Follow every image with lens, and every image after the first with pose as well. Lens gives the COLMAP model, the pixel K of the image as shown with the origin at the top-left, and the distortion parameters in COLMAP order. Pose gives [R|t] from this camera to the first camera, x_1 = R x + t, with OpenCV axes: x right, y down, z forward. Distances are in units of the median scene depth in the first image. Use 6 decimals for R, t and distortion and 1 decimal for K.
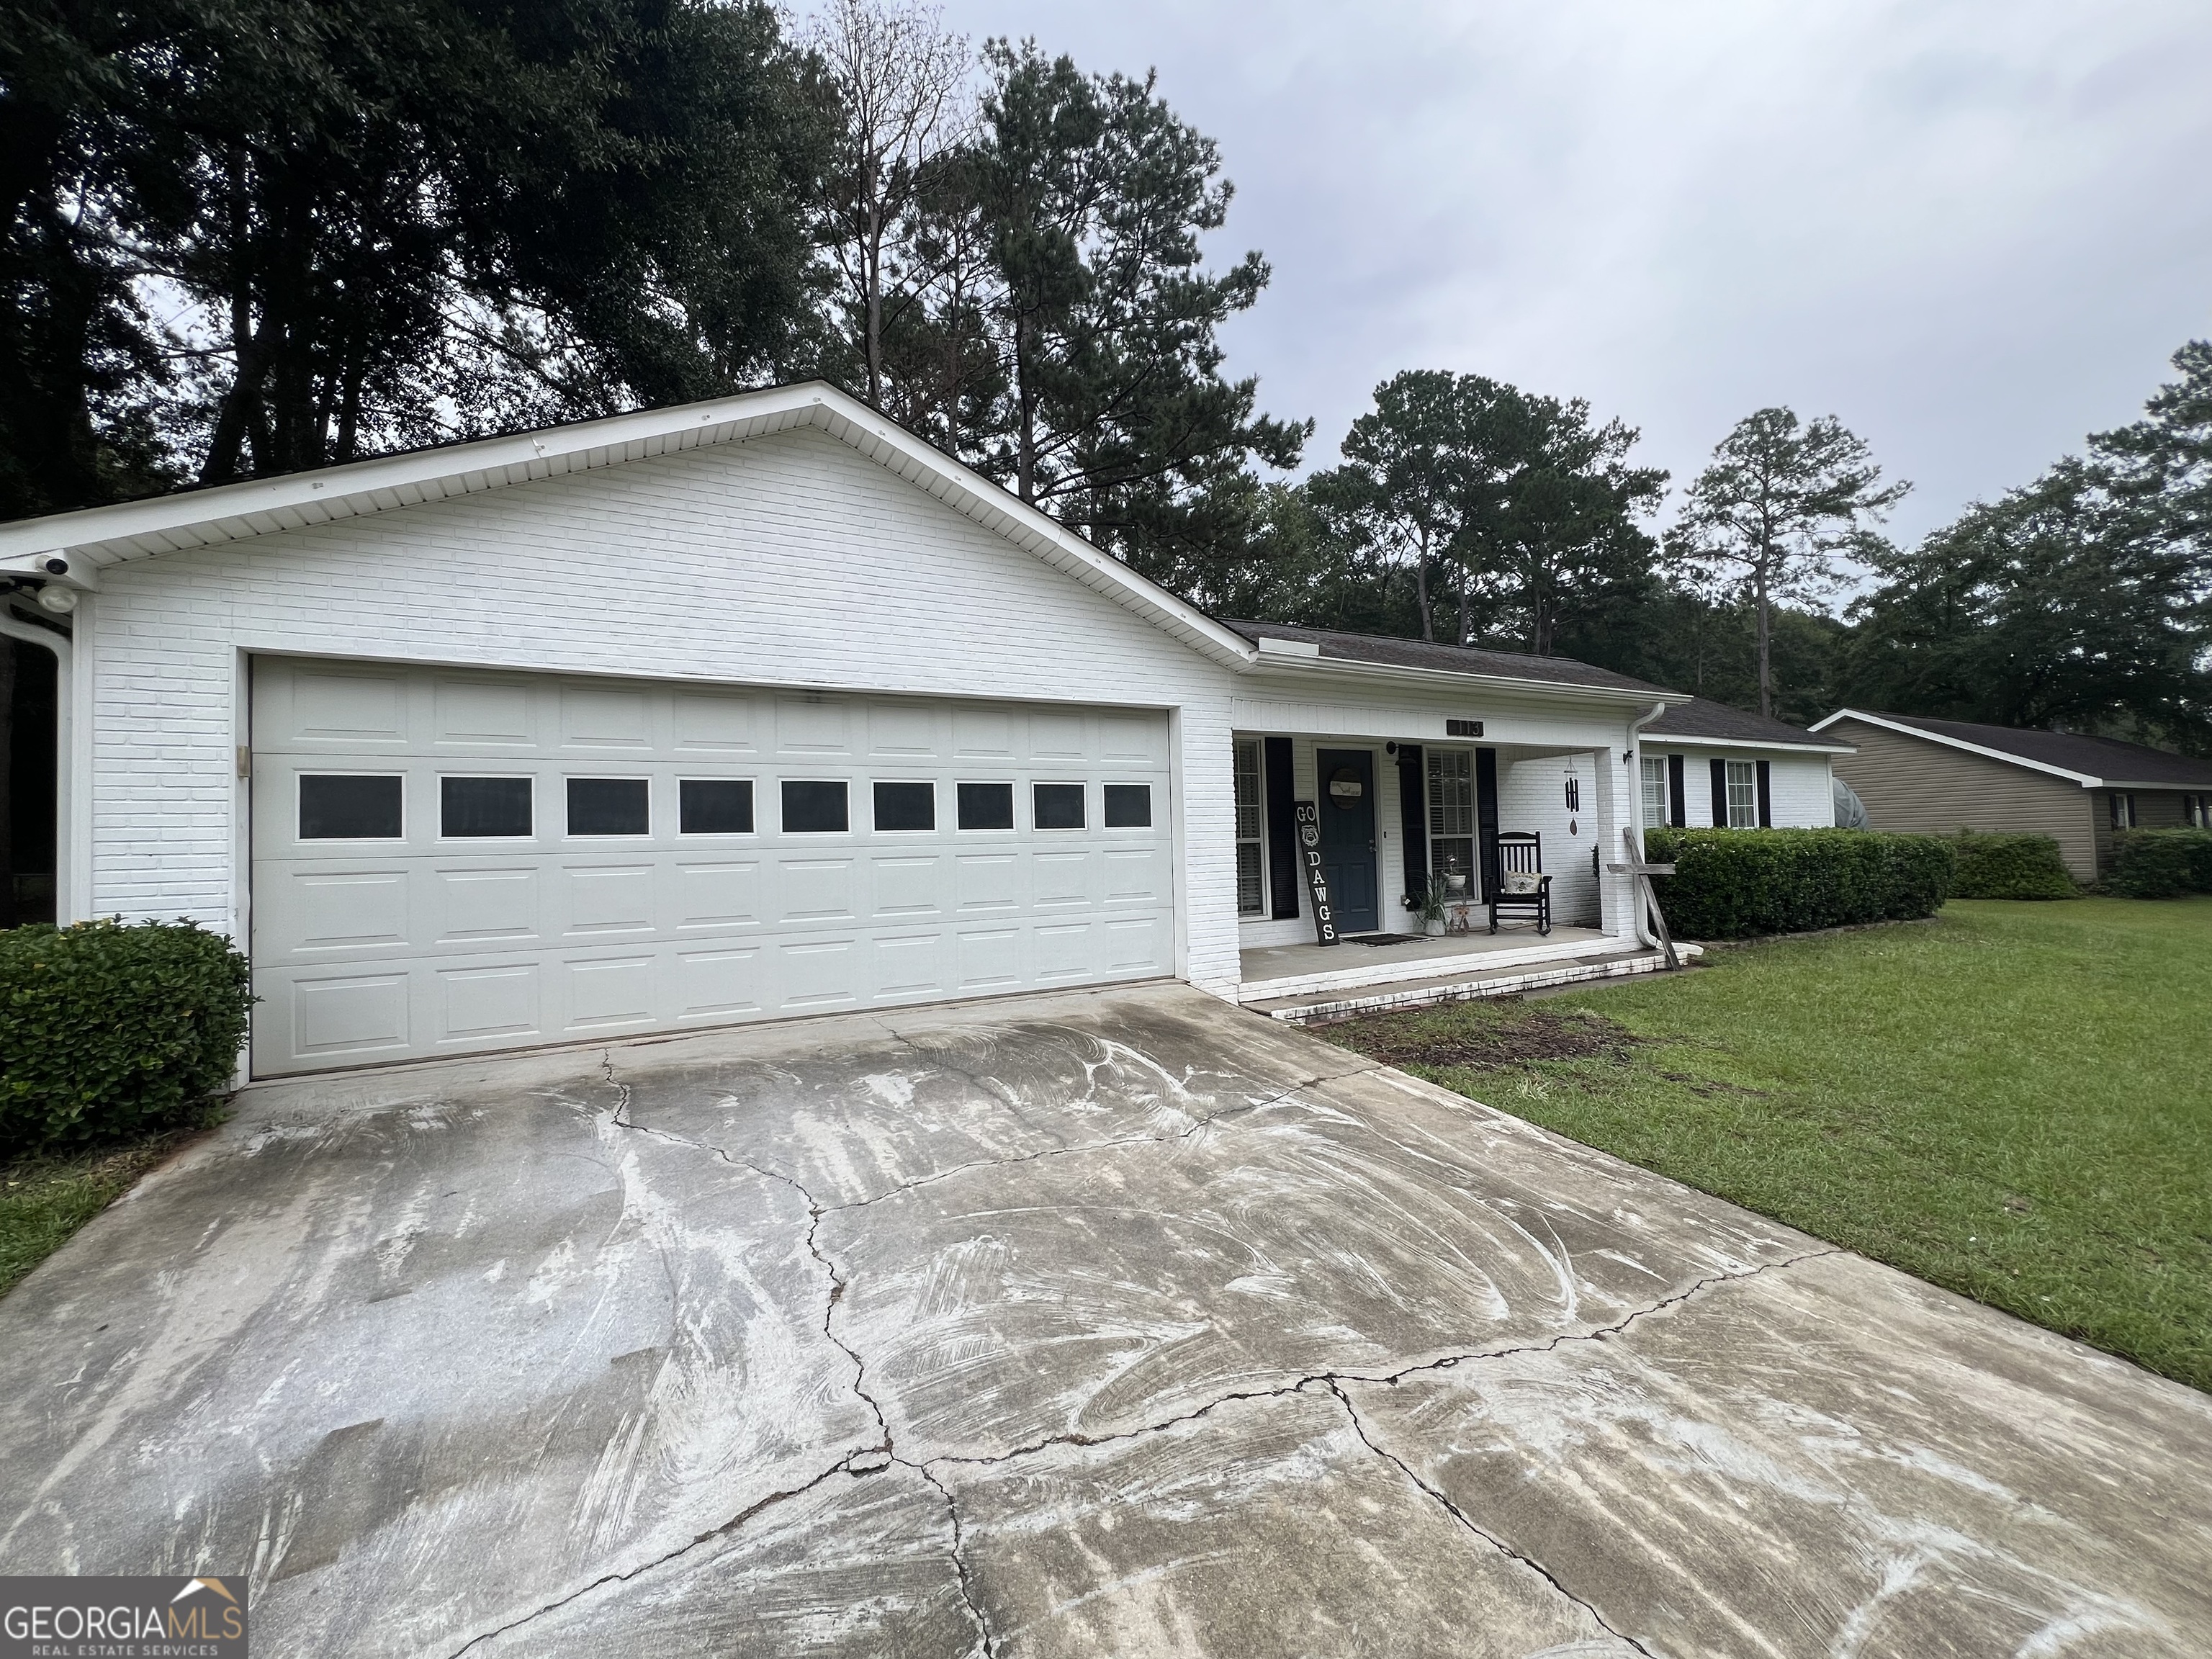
lens RADIAL K [[884.9, 0, 1105.0], [0, 884.9, 827.5], [0, 0, 1]] dist [-0.004416, 0.001024]
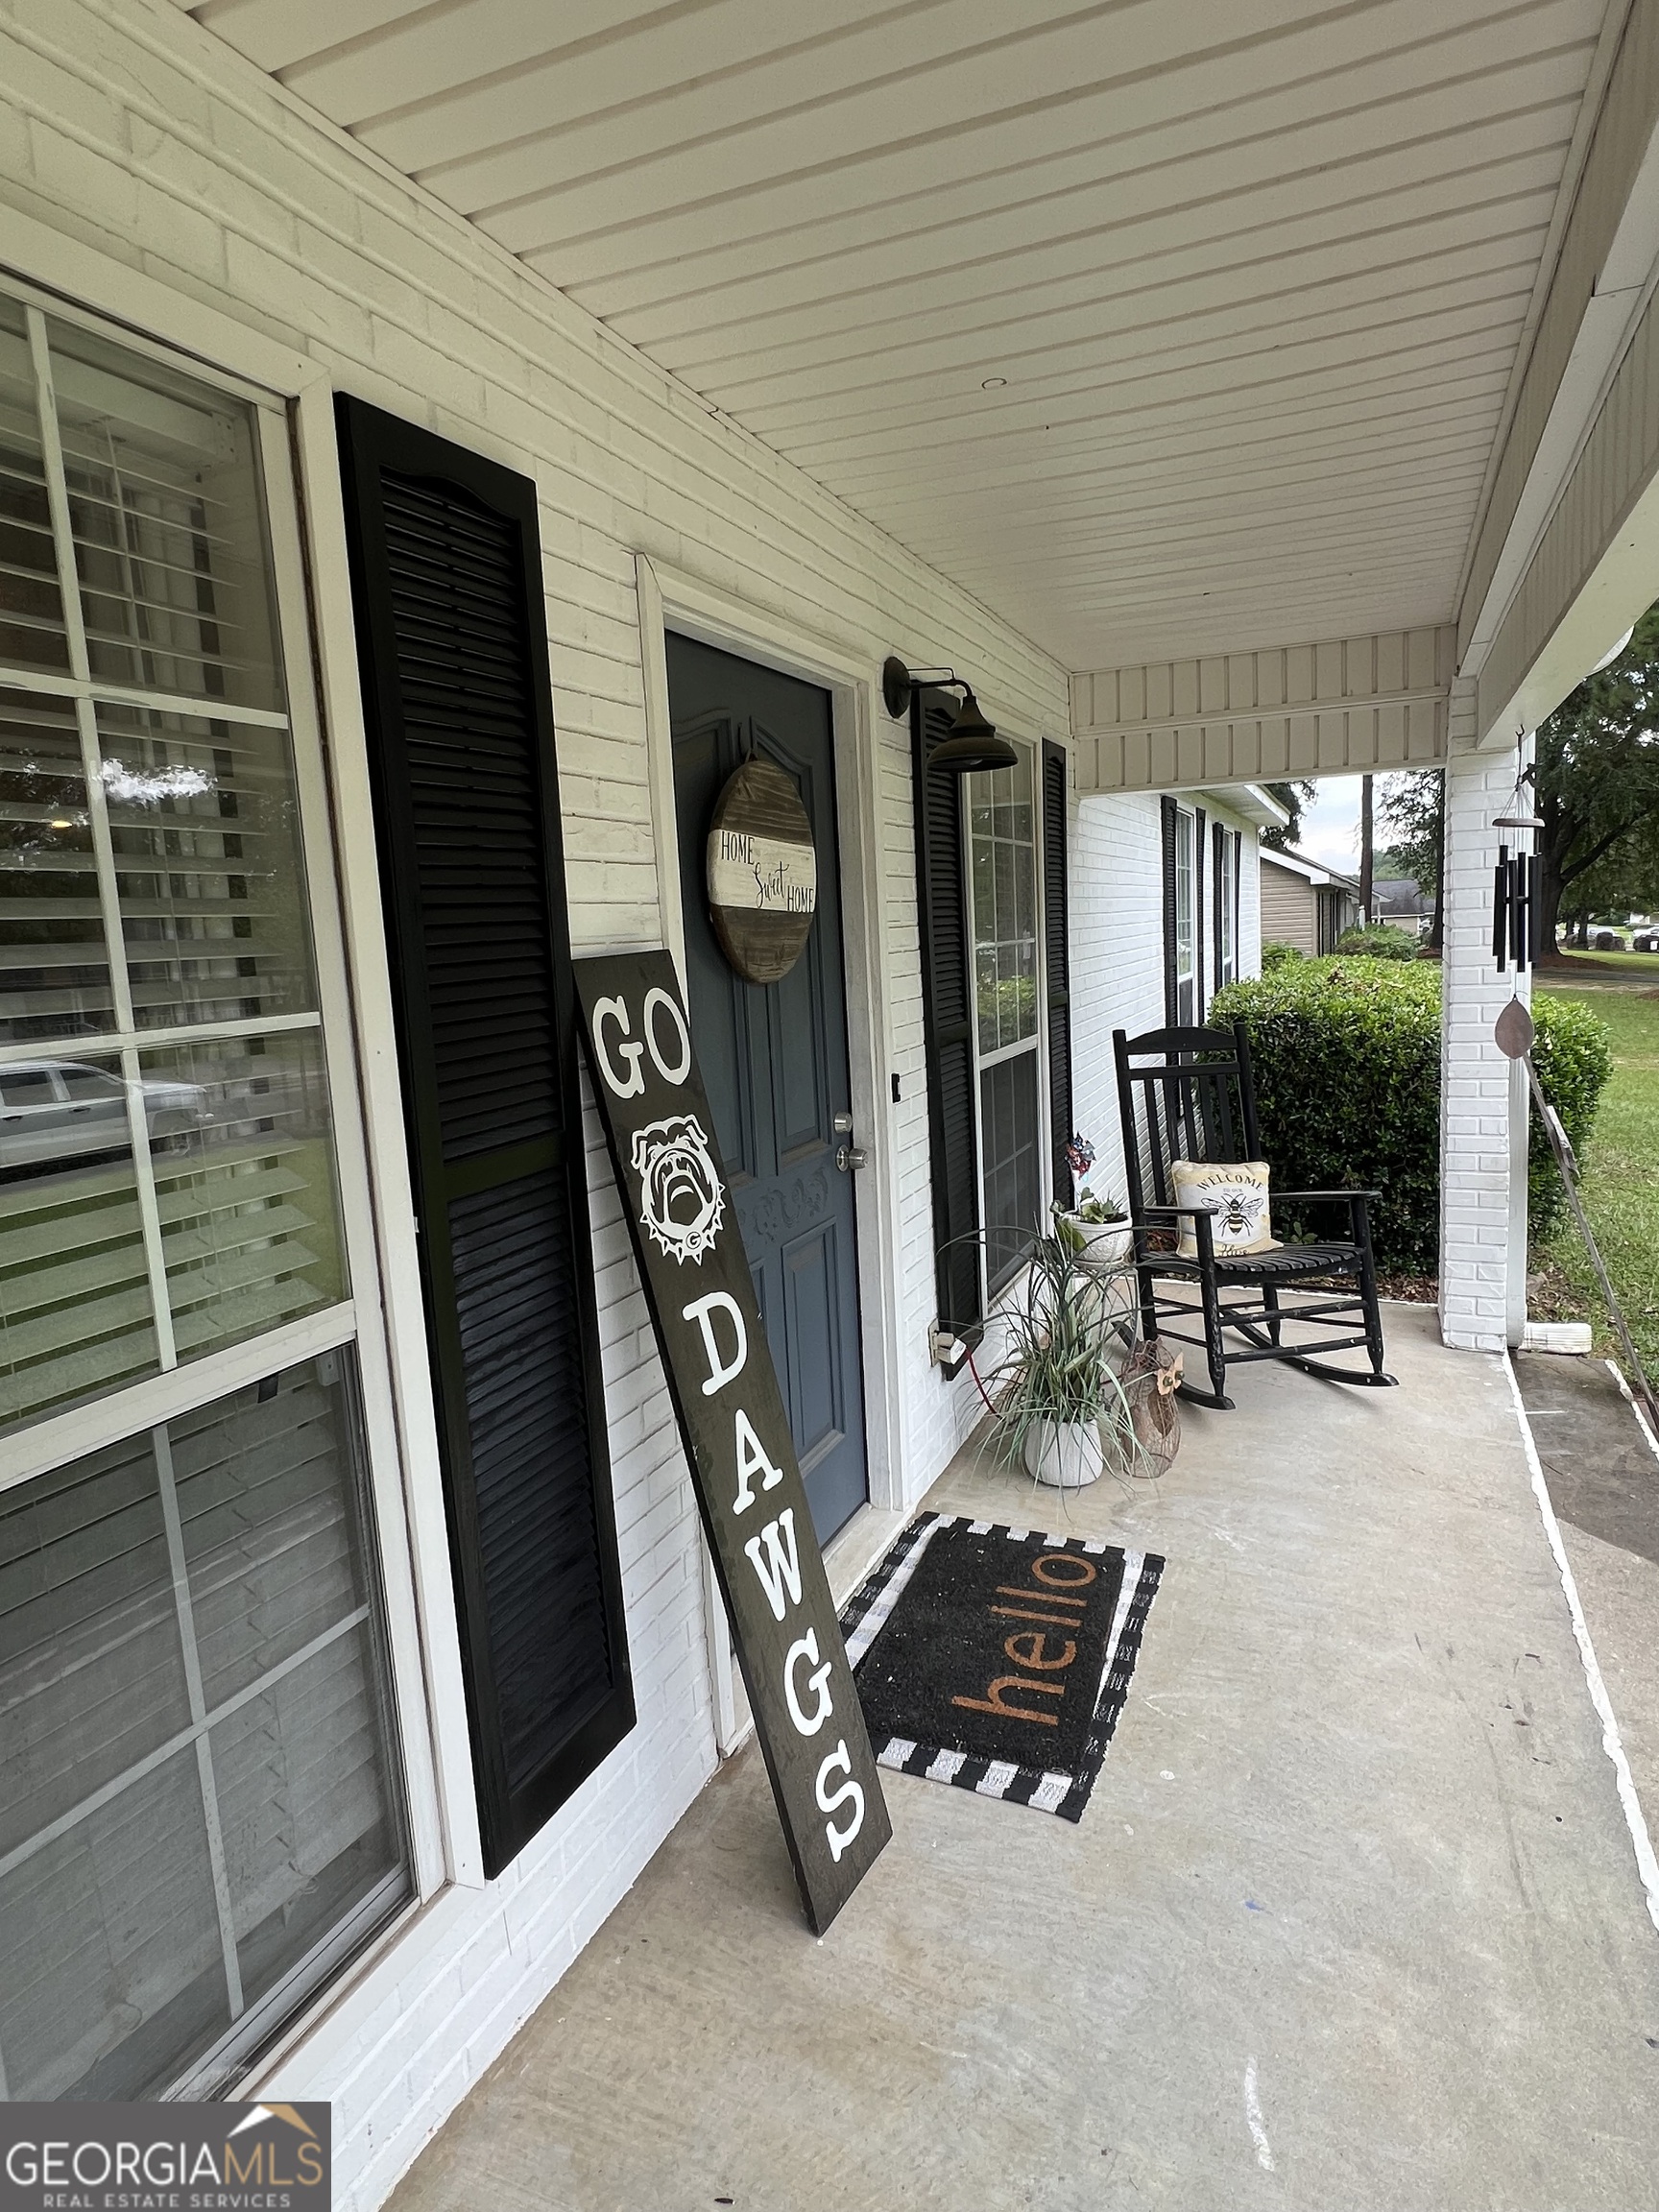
lens RADIAL K [[1246.9, 0, 832.0], [0, 1246.9, 1101.8], [0, 0, 1]] dist [0.001014, 0.000110]
pose [[0.790440, -0.094890, 0.605145, 0.125327], [0.008431, 0.989520, 0.144150, -0.035580], [-0.612481, -0.108840, 0.782956, 0.817383]]
